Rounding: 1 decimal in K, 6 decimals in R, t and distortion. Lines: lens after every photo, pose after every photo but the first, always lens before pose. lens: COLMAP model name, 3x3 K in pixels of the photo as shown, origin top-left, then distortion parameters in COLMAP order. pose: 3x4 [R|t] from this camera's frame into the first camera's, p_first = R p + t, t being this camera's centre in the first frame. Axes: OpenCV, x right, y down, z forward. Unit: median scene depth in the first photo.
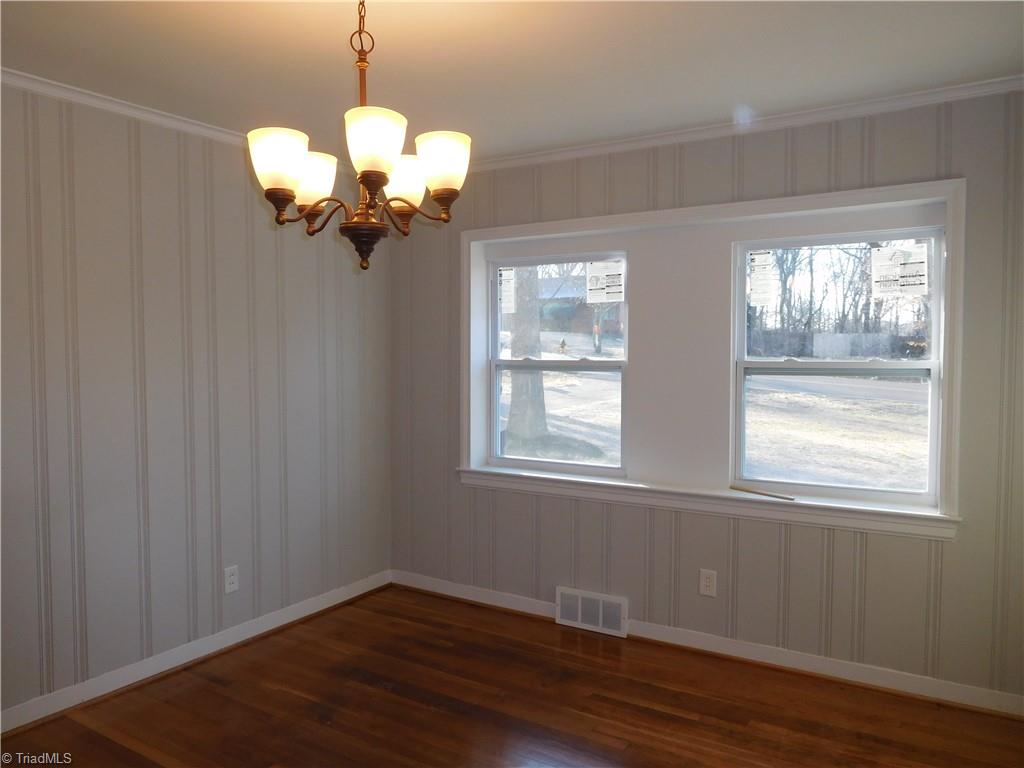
lens RADIAL K [[766.6, 0, 510.1], [0, 766.6, 383.7], [0, 0, 1]] dist [-0.059807, 0.035528]
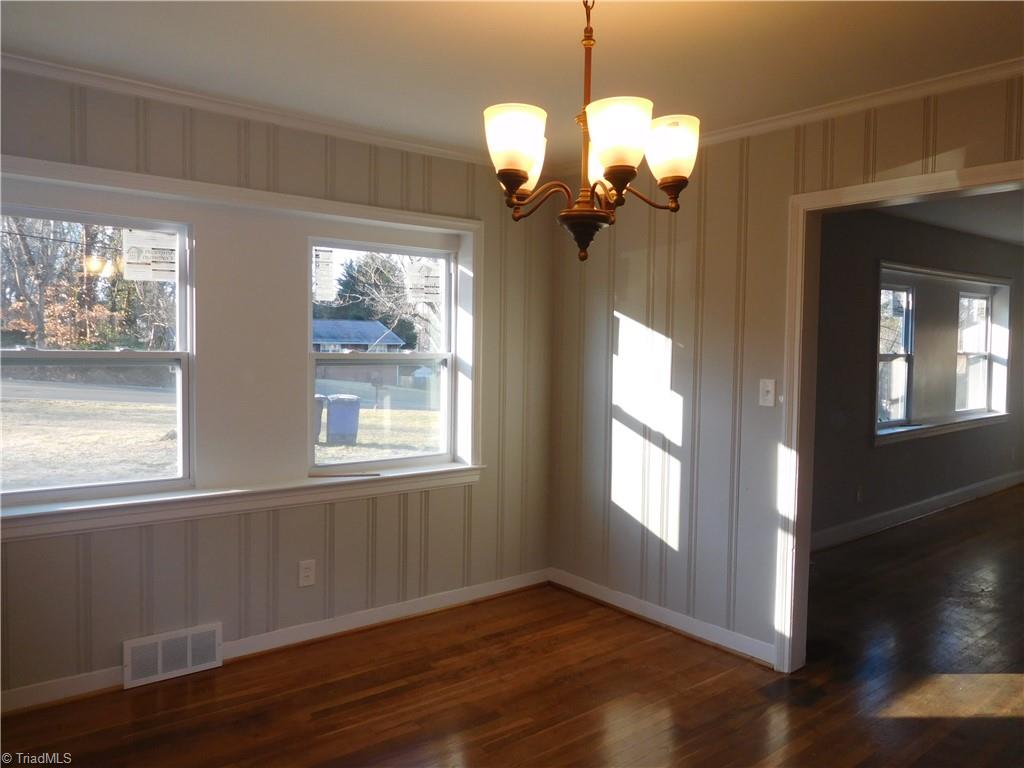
lens RADIAL K [[766.6, 0, 507.4], [0, 766.6, 388.5], [0, 0, 1]] dist [-0.059807, 0.035528]
pose [[0.291361, -0.044876, 0.955560, -0.640016], [0.022283, 0.998946, 0.040119, -0.017933], [-0.956353, 0.009604, 0.292054, 0.467423]]
